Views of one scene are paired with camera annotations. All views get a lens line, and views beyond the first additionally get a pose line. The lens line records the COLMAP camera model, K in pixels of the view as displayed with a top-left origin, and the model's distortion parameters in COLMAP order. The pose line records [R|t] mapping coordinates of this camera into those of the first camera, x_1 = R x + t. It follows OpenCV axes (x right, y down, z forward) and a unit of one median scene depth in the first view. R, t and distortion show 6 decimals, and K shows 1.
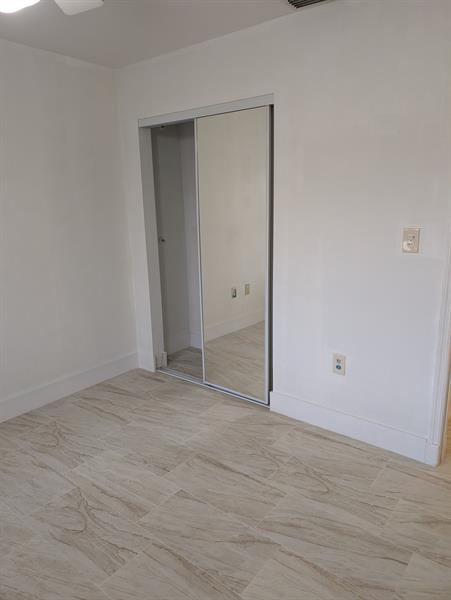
lens RADIAL K [[423.0, 0, 225.5], [0, 423.0, 300.0], [0, 0, 1]] dist [-0.000267, -0.001431]
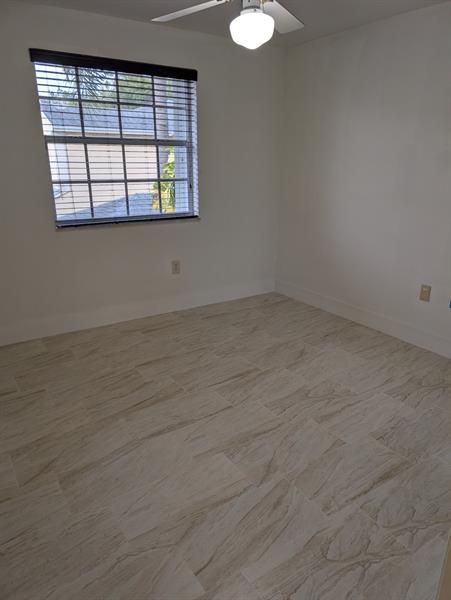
lens RADIAL K [[423.0, 0, 225.5], [0, 423.0, 300.0], [0, 0, 1]] dist [-0.000267, -0.001431]
pose [[-0.301423, 0.315053, -0.899937, 0.896199], [-0.219175, 0.895666, 0.386968, -0.223684], [0.927958, 0.313885, -0.200923, 0.915881]]
